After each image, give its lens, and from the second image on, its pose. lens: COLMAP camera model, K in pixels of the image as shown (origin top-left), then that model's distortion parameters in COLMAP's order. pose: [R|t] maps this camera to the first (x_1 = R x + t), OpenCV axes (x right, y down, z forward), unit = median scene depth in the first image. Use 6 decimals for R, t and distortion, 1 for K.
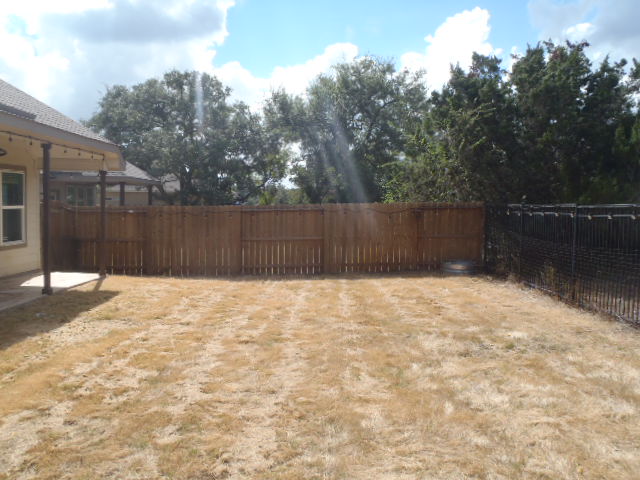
lens RADIAL K [[545.0, 0, 318.7], [0, 545.0, 236.8], [0, 0, 1]] dist [-0.044246, 0.018994]
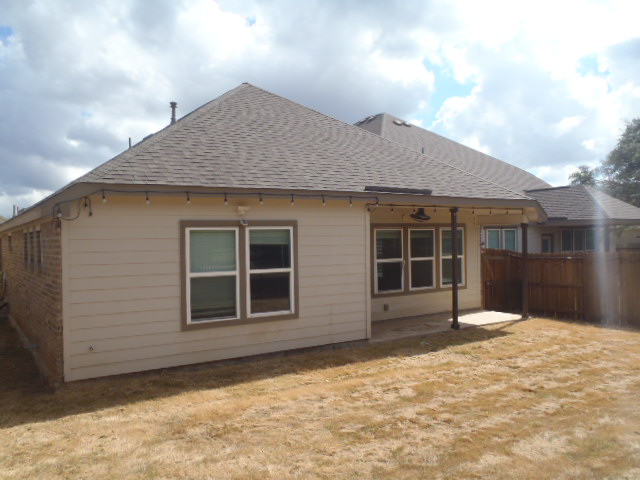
lens RADIAL K [[545.0, 0, 314.9], [0, 545.0, 241.1], [0, 0, 1]] dist [-0.044246, 0.018994]
pose [[0.560144, -0.025494, -0.828003, 0.598589], [-0.022537, 0.998687, -0.045996, -0.050558], [0.828089, 0.044425, 0.558834, 0.039851]]
